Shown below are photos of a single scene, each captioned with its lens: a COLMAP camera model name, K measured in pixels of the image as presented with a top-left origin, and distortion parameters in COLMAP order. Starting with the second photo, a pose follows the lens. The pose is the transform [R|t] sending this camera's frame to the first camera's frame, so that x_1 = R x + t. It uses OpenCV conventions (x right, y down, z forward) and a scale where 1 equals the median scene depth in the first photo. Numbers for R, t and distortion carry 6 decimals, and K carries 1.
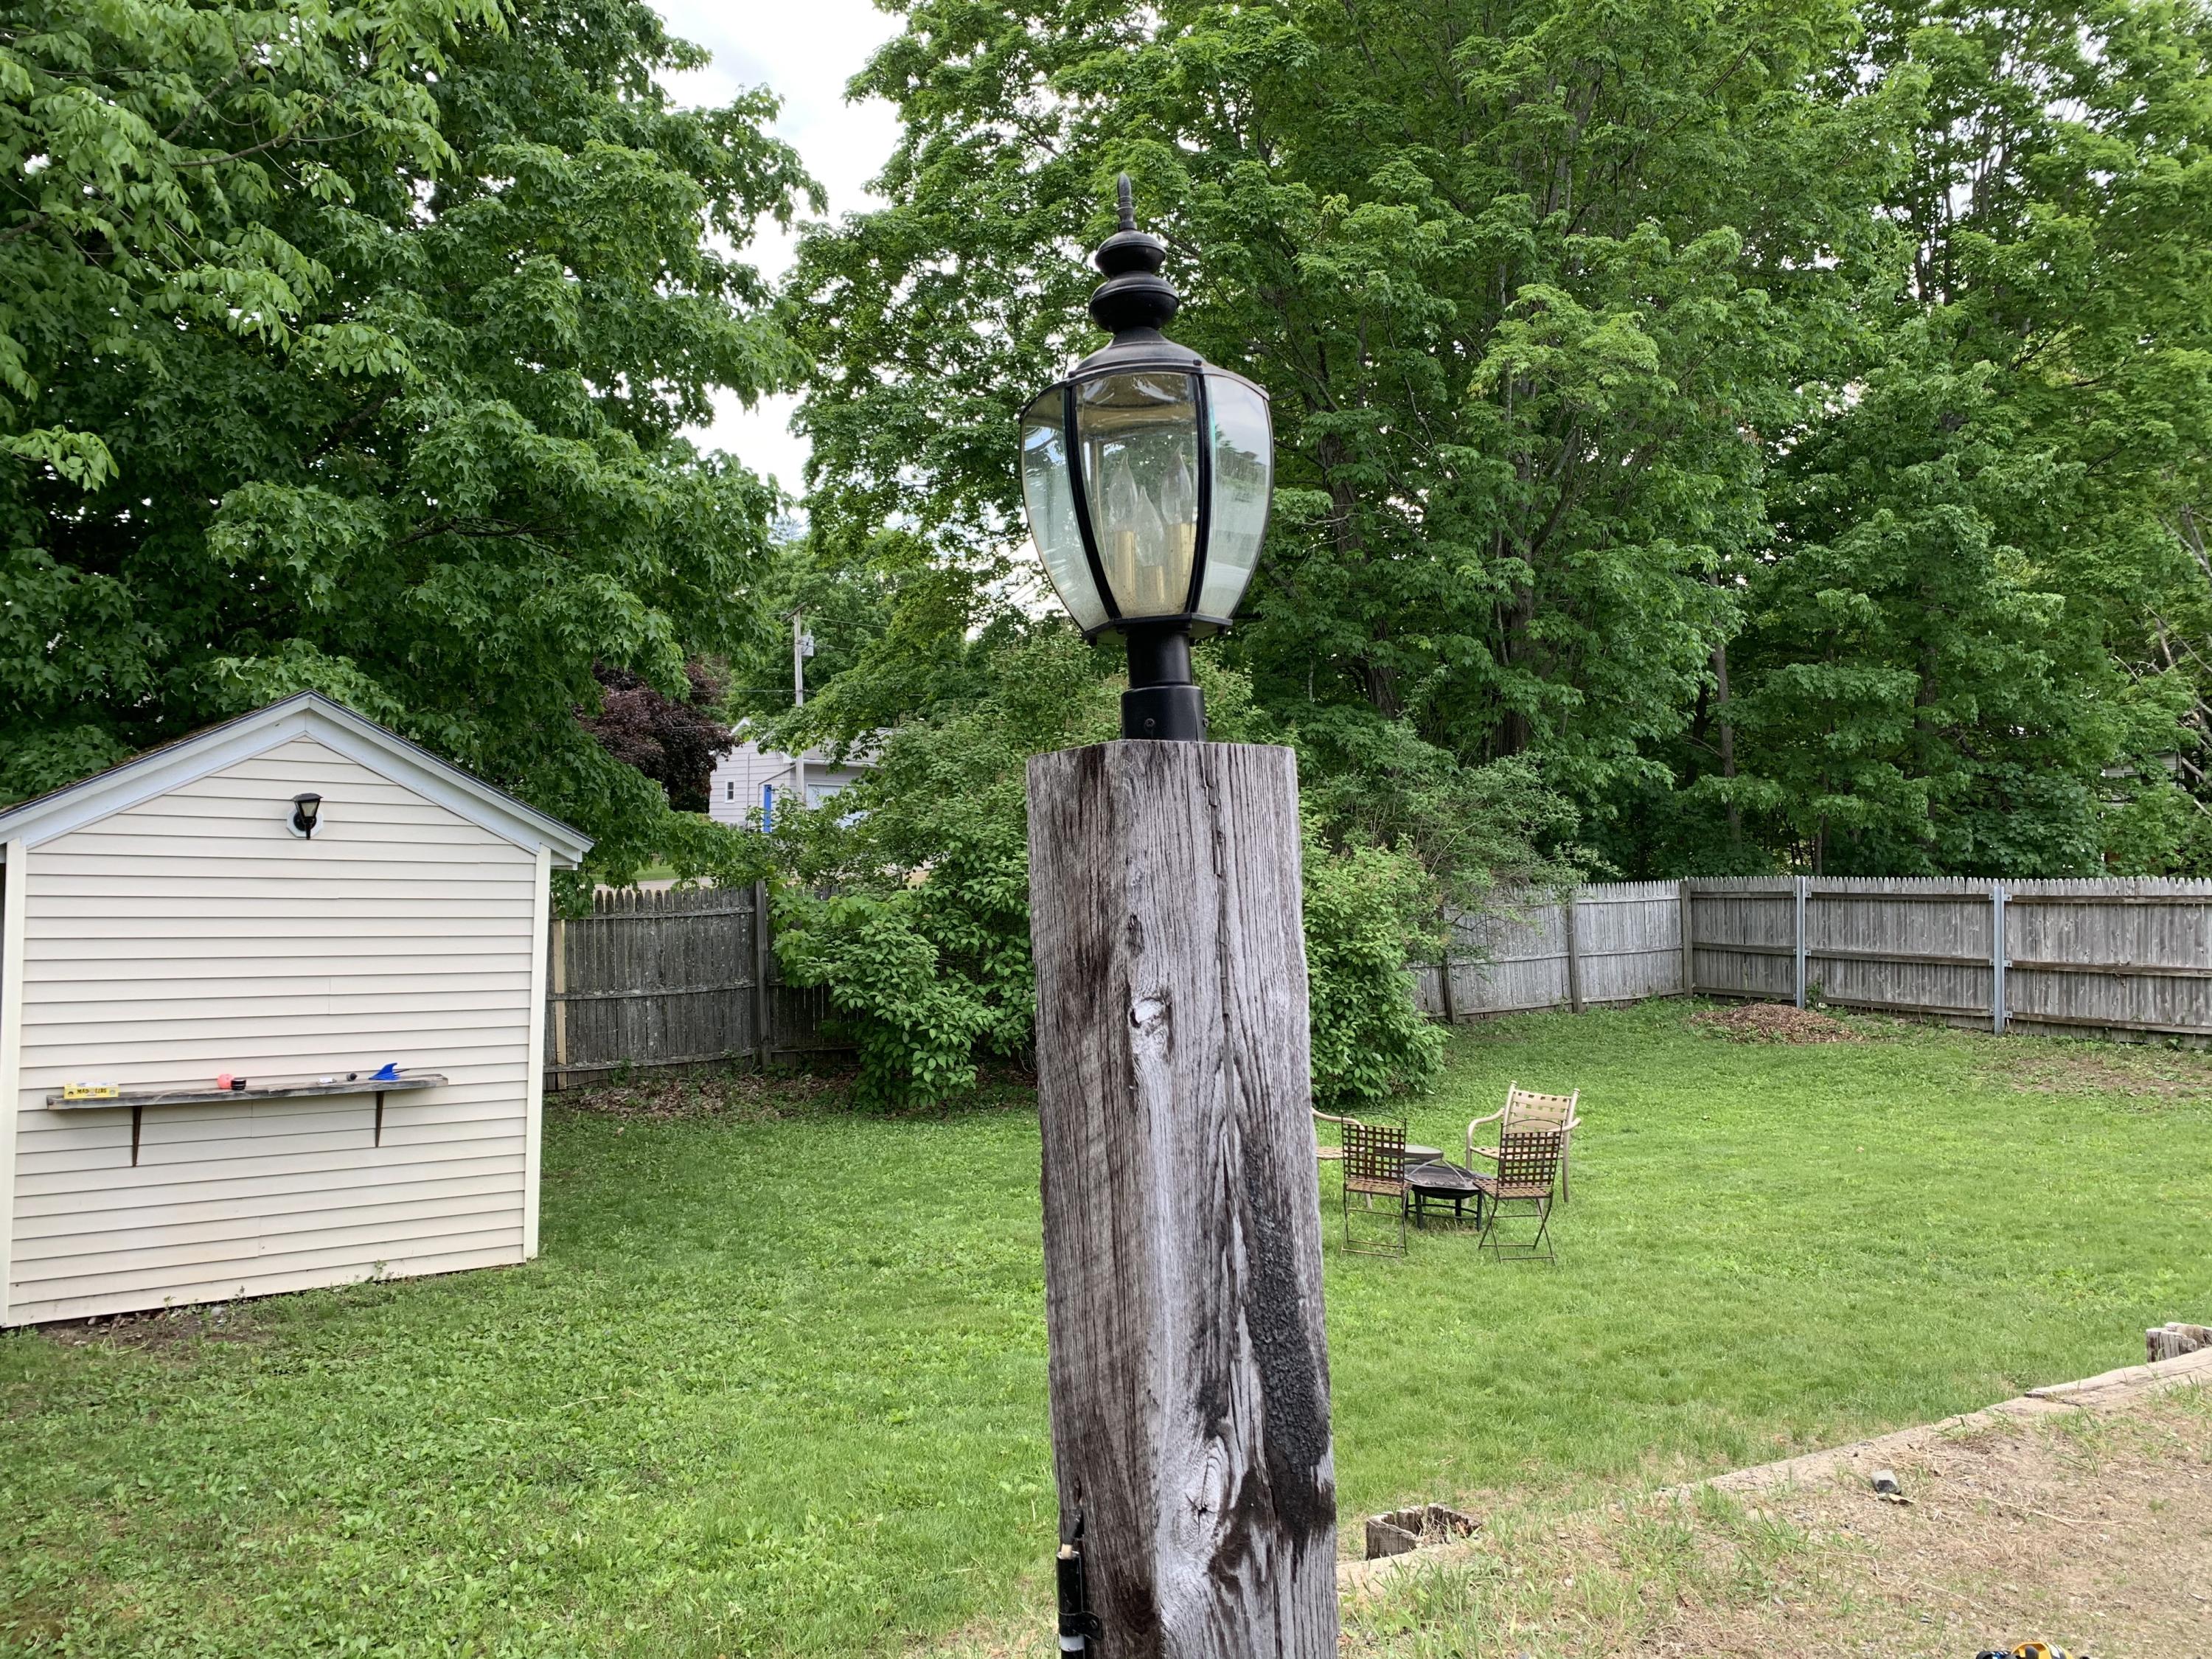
lens RADIAL K [[1681.4, 0, 1090.5], [0, 1681.4, 817.5], [0, 0, 1]] dist [0.047508, -0.051337]
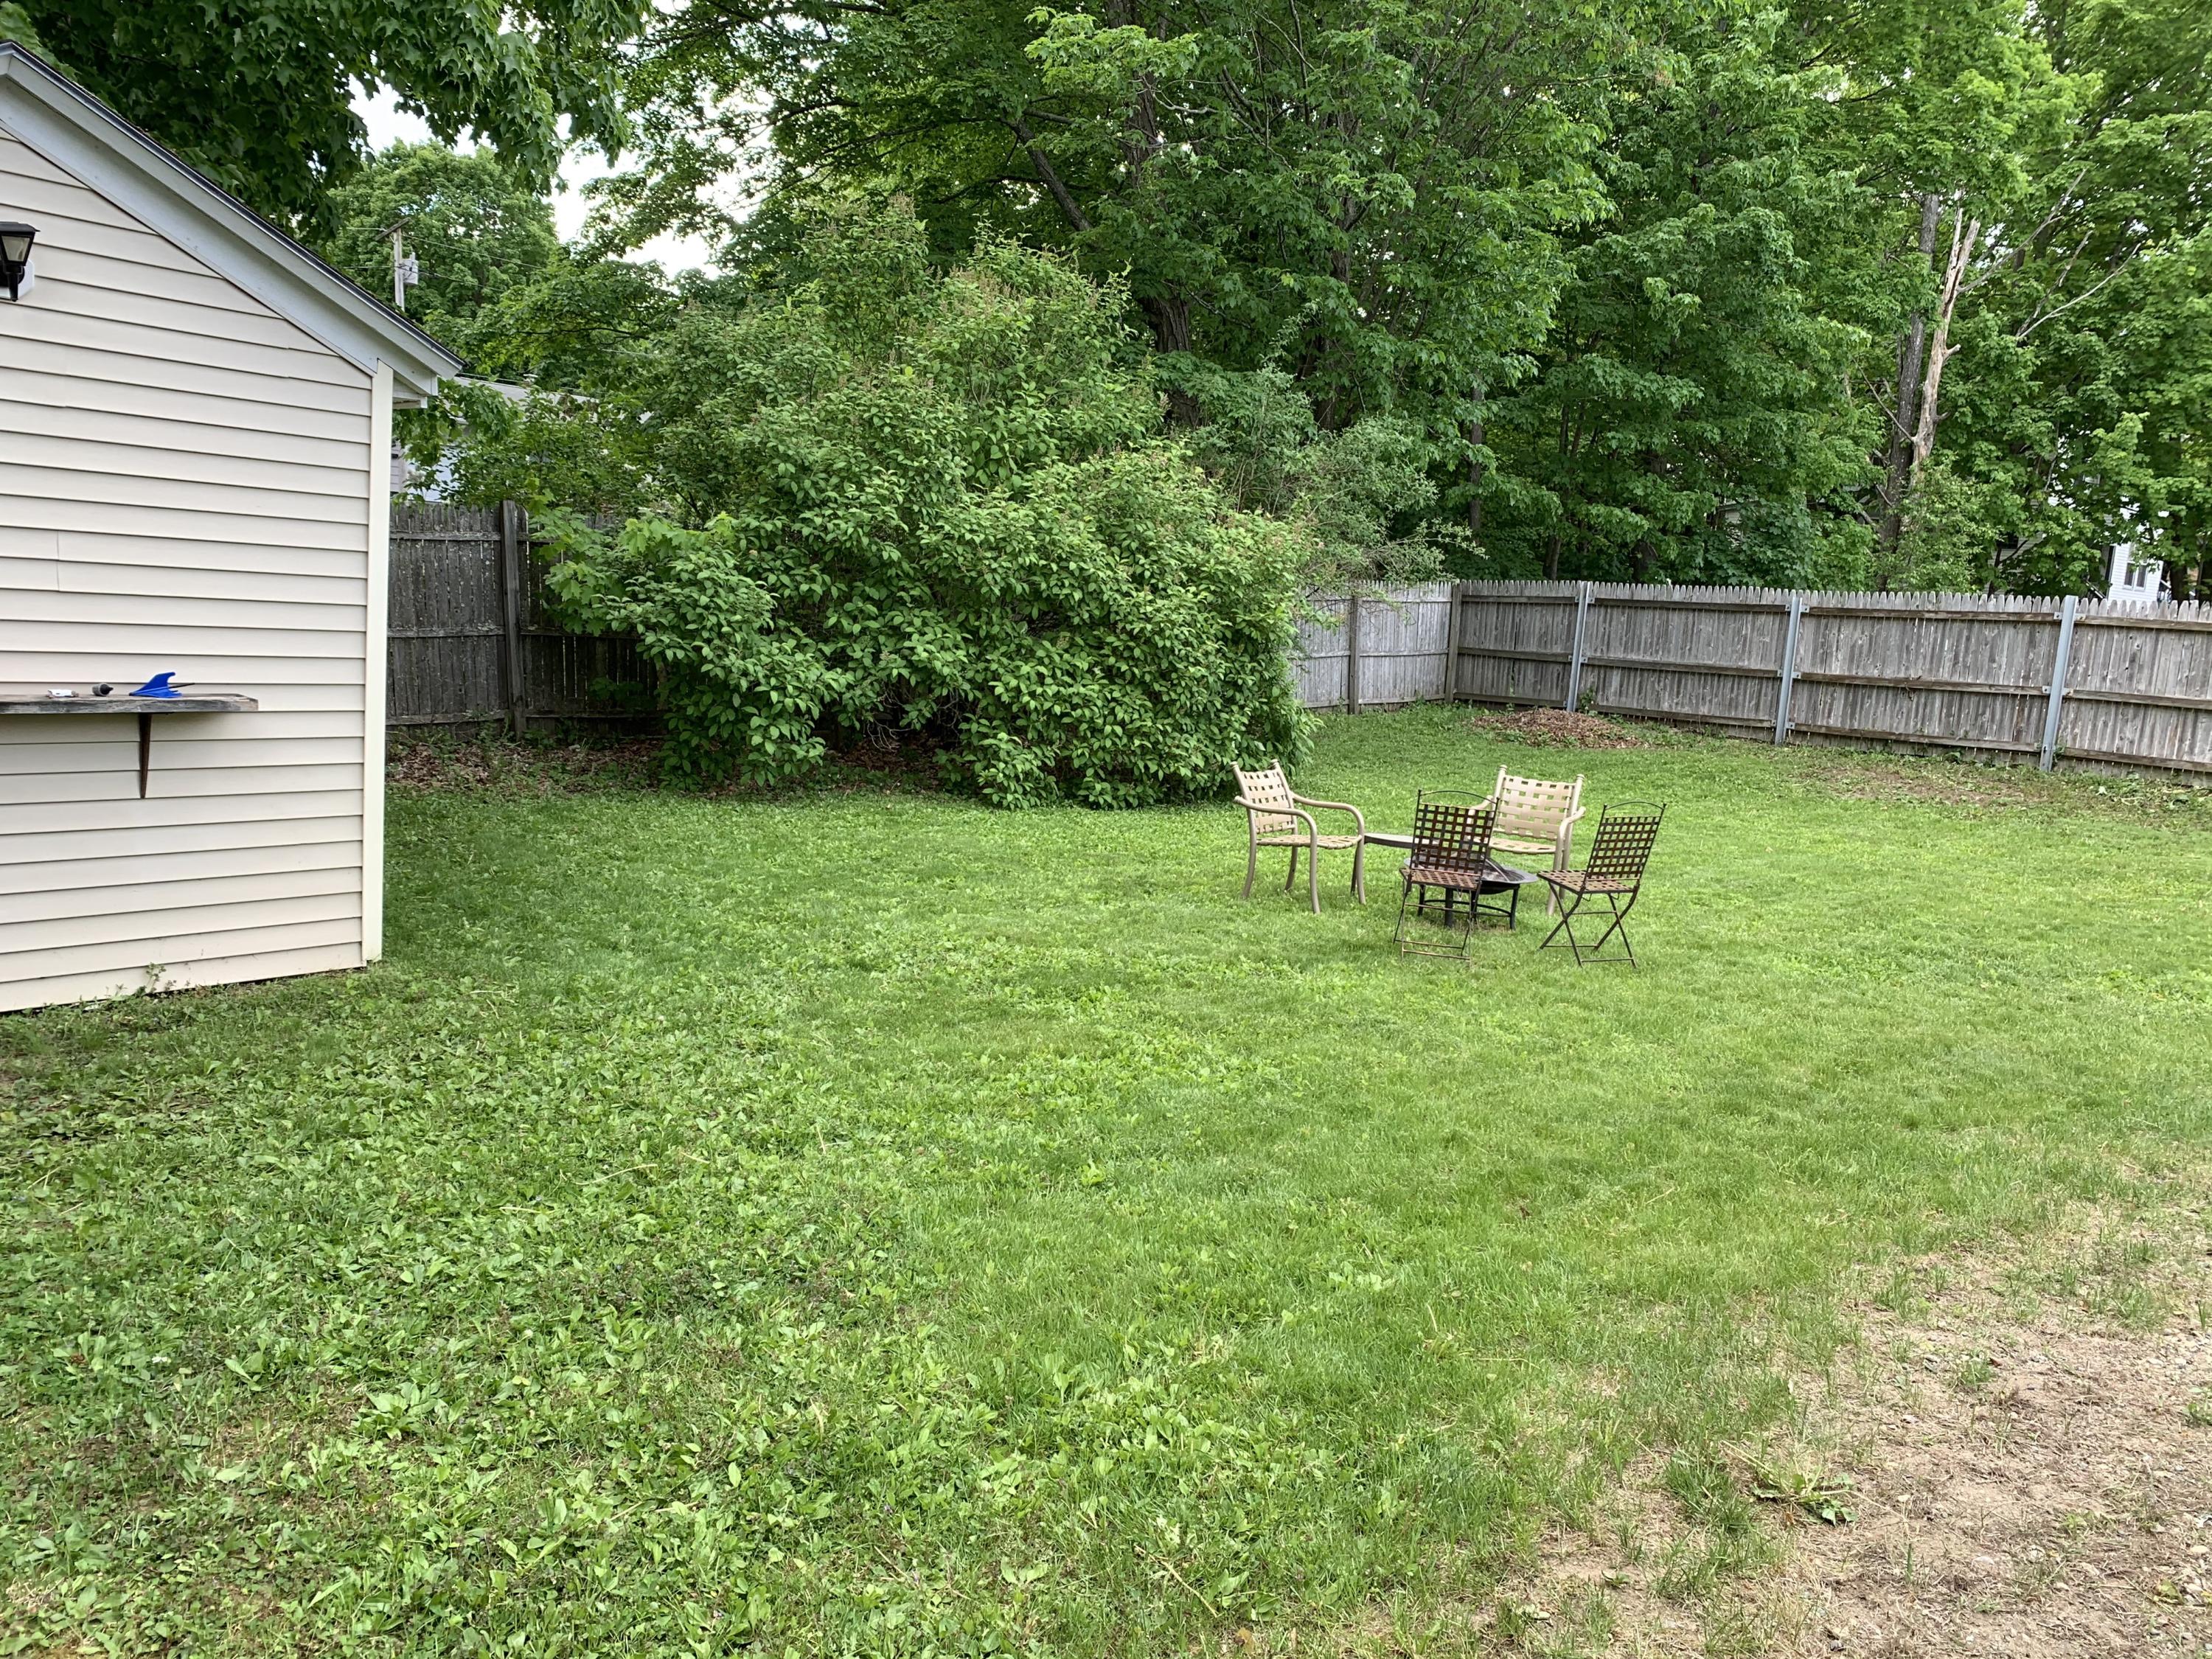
lens RADIAL K [[1681.4, 0, 1106.9], [0, 1681.4, 832.9], [0, 0, 1]] dist [0.047508, -0.051337]
pose [[0.969371, 0.018140, 0.244930, -0.128628], [-0.061497, 0.983427, 0.170557, 0.041872], [-0.237777, -0.180395, 0.954421, 0.161362]]
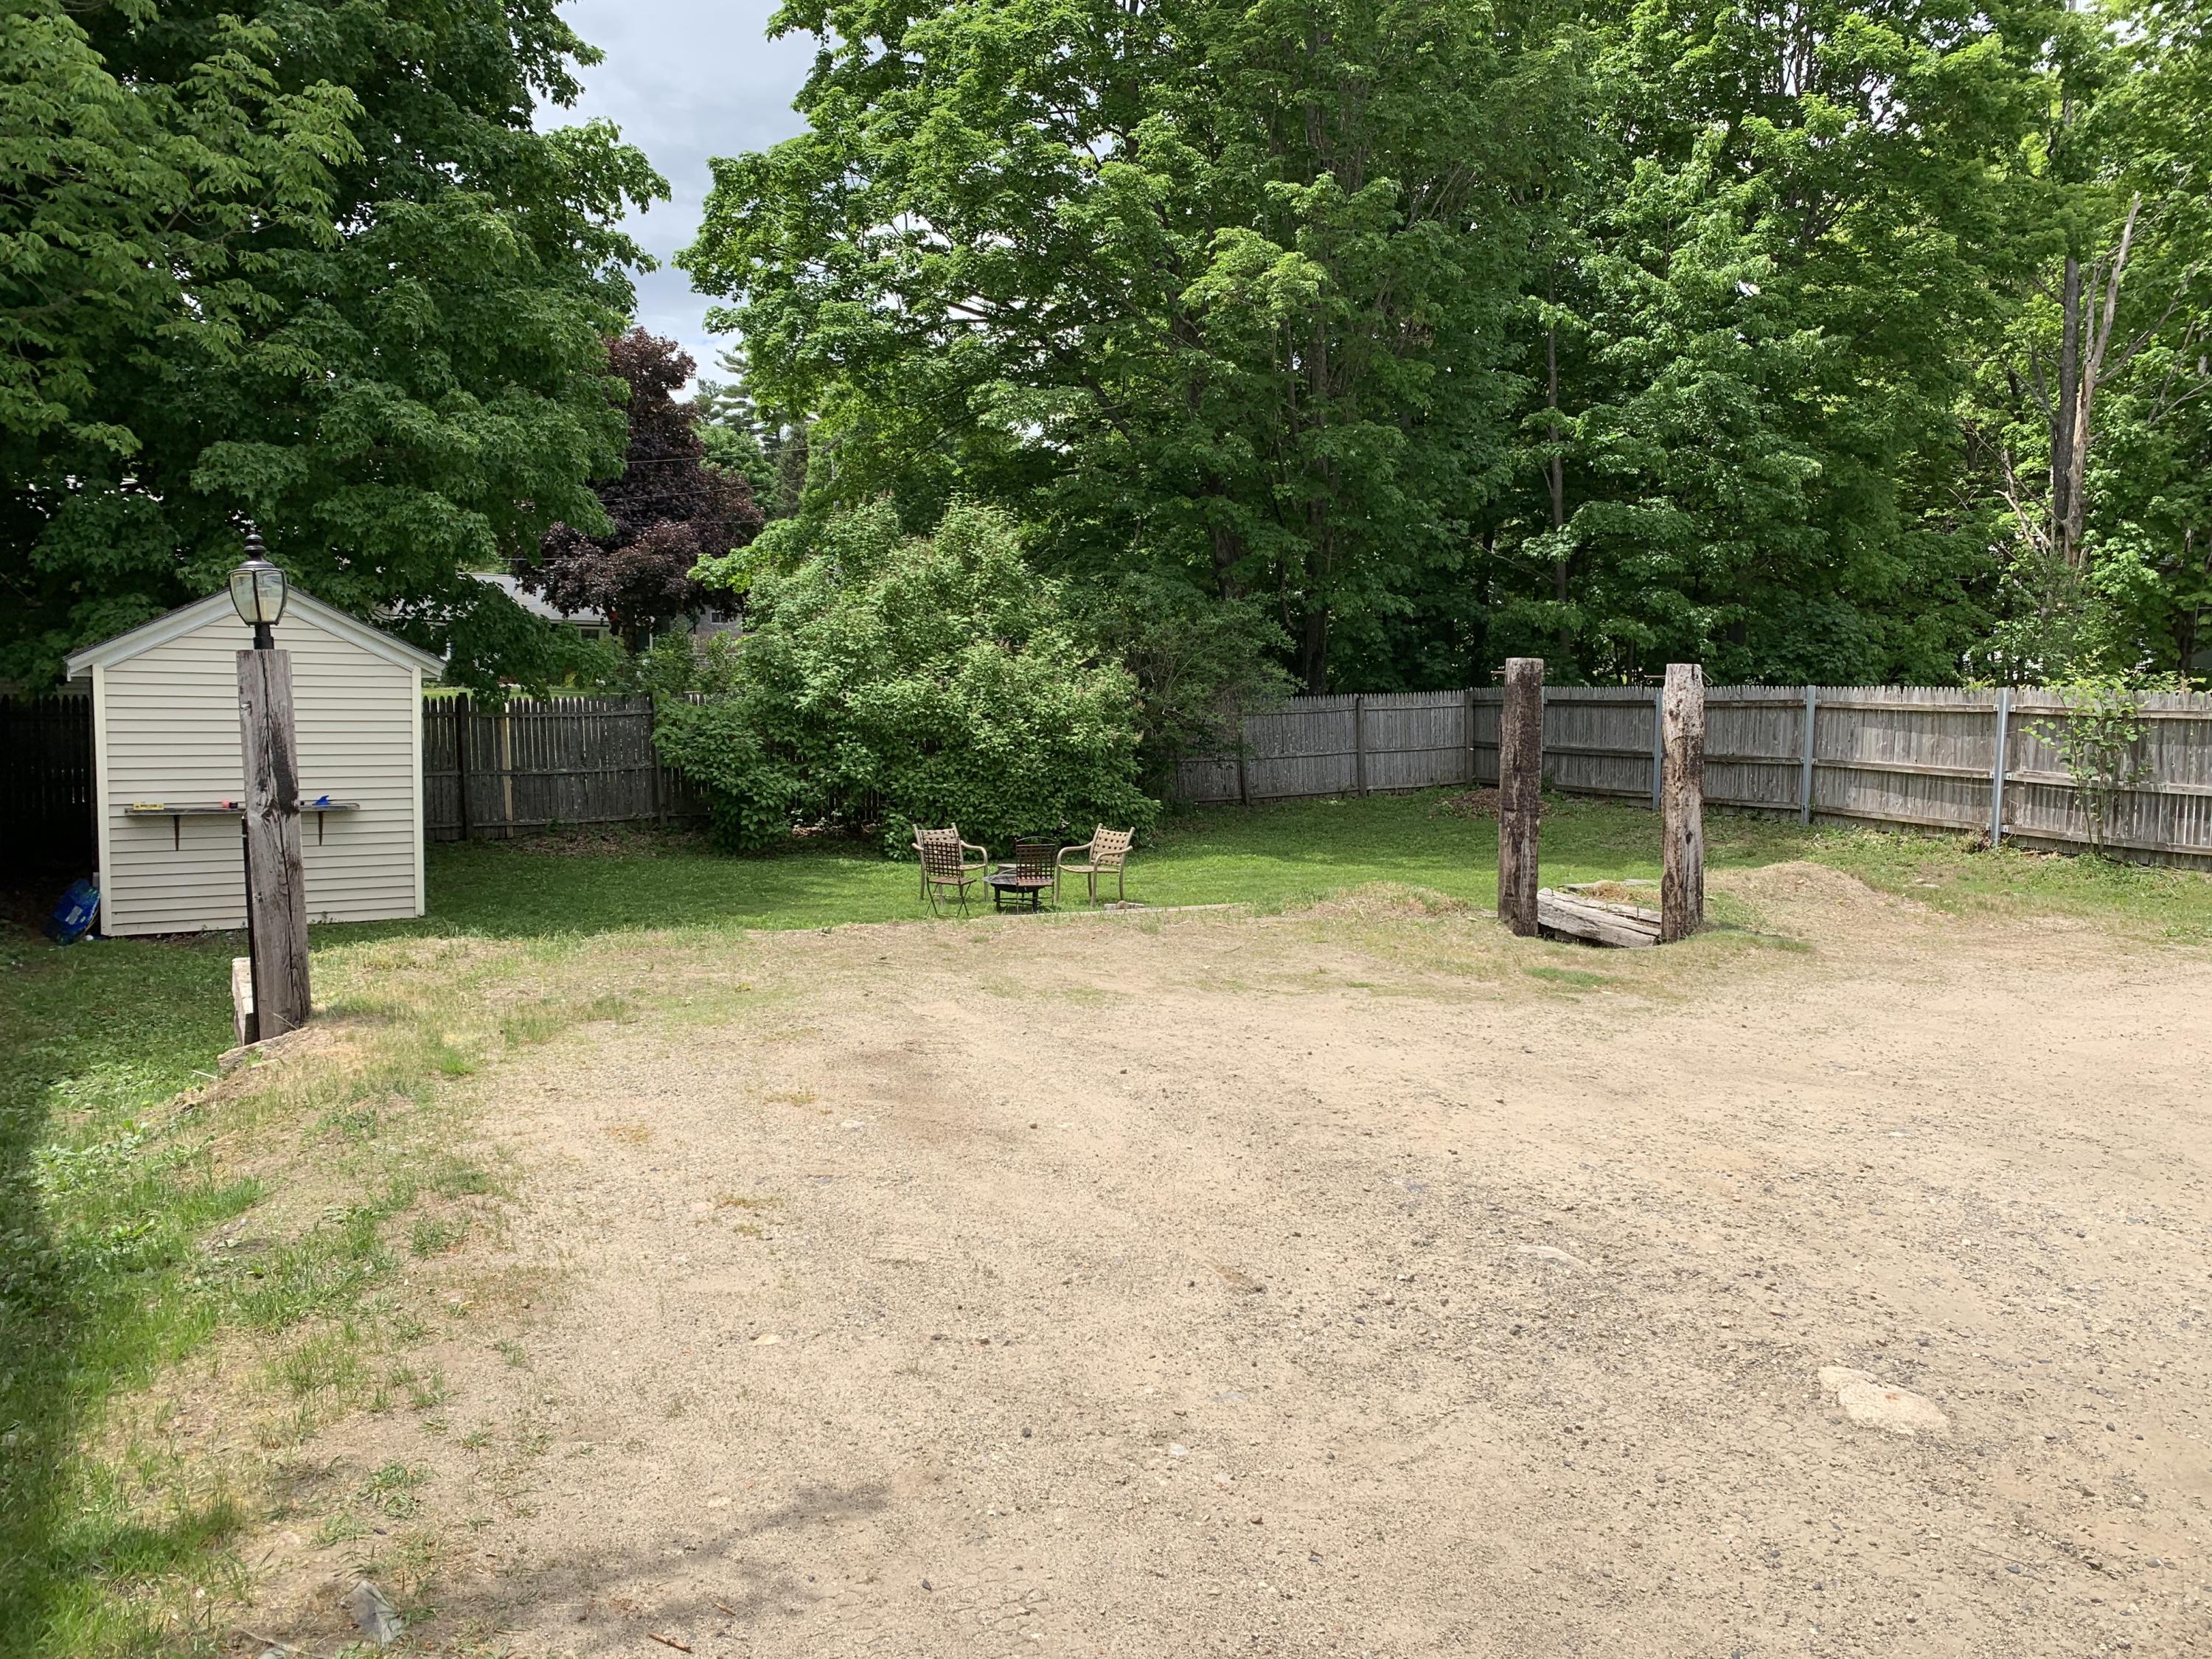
lens RADIAL K [[1681.4, 0, 1100.4], [0, 1681.4, 809.1], [0, 0, 1]] dist [0.047508, -0.051337]
pose [[0.997593, 0.003720, -0.069234, 0.276858], [0.003536, 0.994530, 0.104387, -0.008300], [0.069244, -0.104381, 0.992124, -0.362529]]
